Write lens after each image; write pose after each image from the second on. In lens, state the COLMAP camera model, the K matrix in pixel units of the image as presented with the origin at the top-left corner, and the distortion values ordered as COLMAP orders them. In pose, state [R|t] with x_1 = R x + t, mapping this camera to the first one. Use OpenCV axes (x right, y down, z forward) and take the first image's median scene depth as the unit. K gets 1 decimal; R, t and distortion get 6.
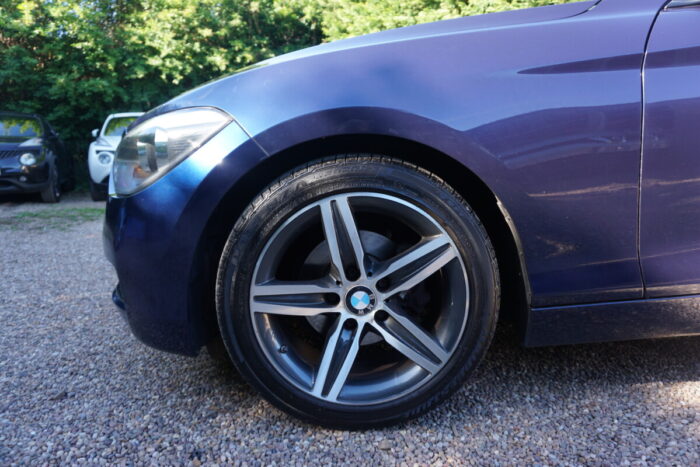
lens RADIAL K [[470.5, 0, 352.2], [0, 470.5, 234.5], [0, 0, 1]] dist [-0.035829, 0.029250]
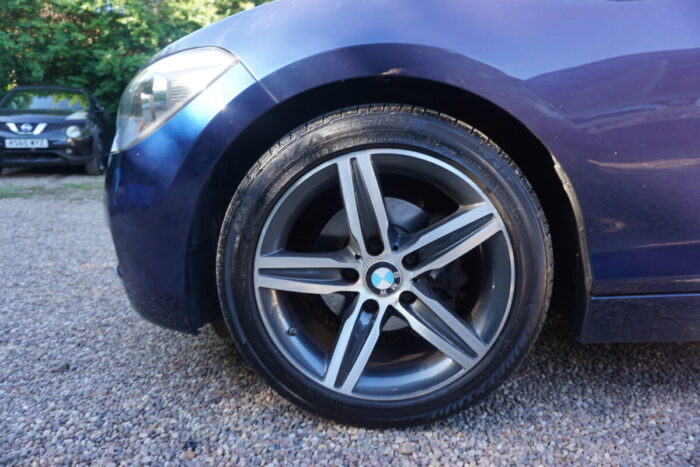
lens RADIAL K [[470.5, 0, 350.4], [0, 470.5, 233.1], [0, 0, 1]] dist [-0.035829, 0.029250]
pose [[0.995835, 0.031573, -0.085527, 0.028781], [-0.028459, 0.998895, 0.037390, 0.028186], [0.086613, -0.034800, 0.995634, 0.153210]]
